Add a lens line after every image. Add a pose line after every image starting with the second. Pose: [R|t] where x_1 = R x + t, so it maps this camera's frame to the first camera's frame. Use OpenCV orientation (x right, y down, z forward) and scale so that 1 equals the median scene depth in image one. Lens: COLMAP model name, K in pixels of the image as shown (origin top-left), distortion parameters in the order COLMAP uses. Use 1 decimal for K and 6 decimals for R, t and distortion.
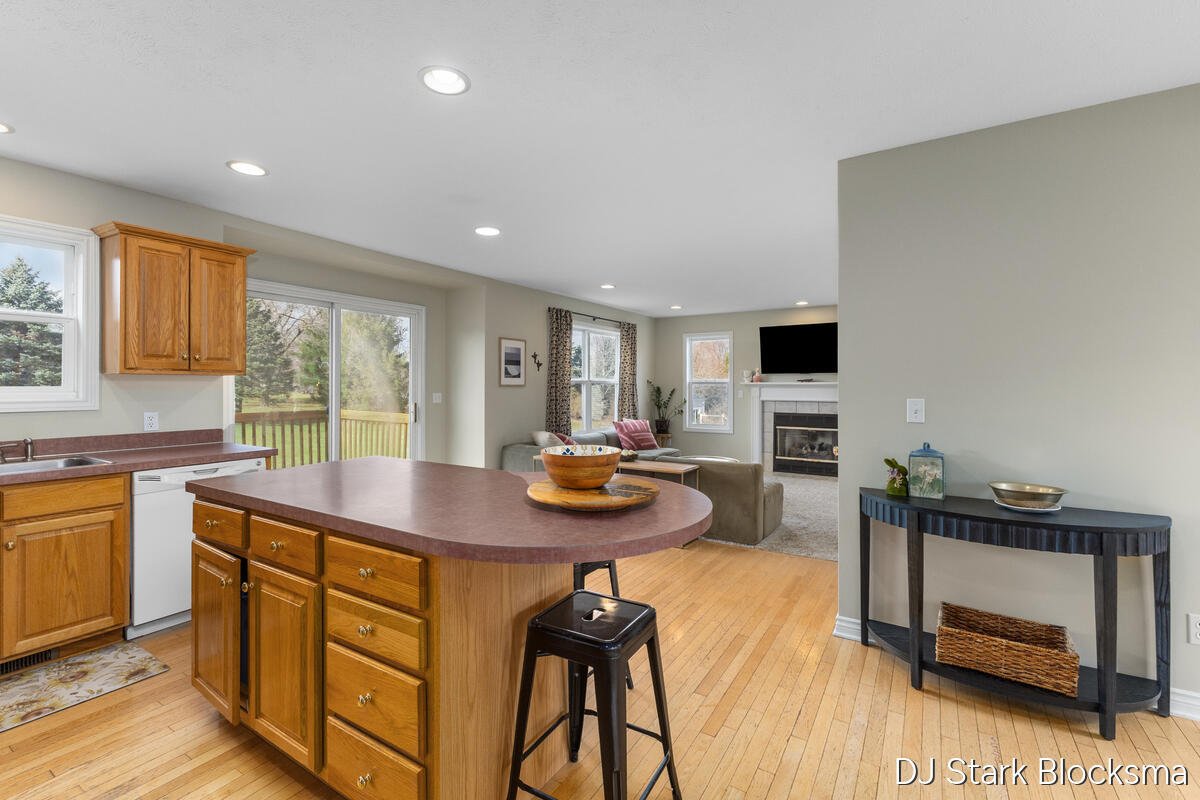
lens RADIAL K [[525.9, 0, 598.1], [0, 525.9, 392.6], [0, 0, 1]] dist [0.016768, 0.000251]
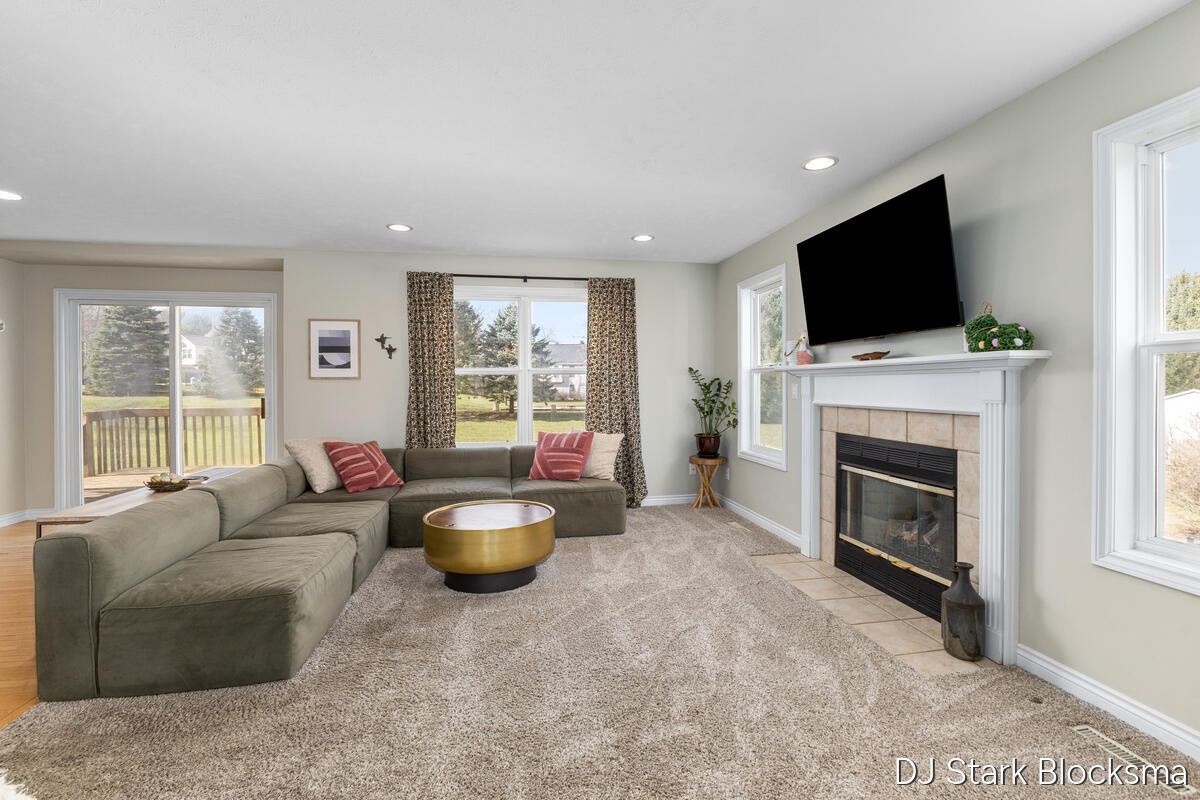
lens RADIAL K [[548.2, 0, 602.0], [0, 548.2, 393.1], [0, 0, 1]] dist [-0.000461, -0.000217]
pose [[0.677582, 0.004589, -0.735433, 0.560754], [-0.003197, 0.999989, 0.003294, 0.004126], [0.735440, 0.000119, 0.677589, 0.571495]]
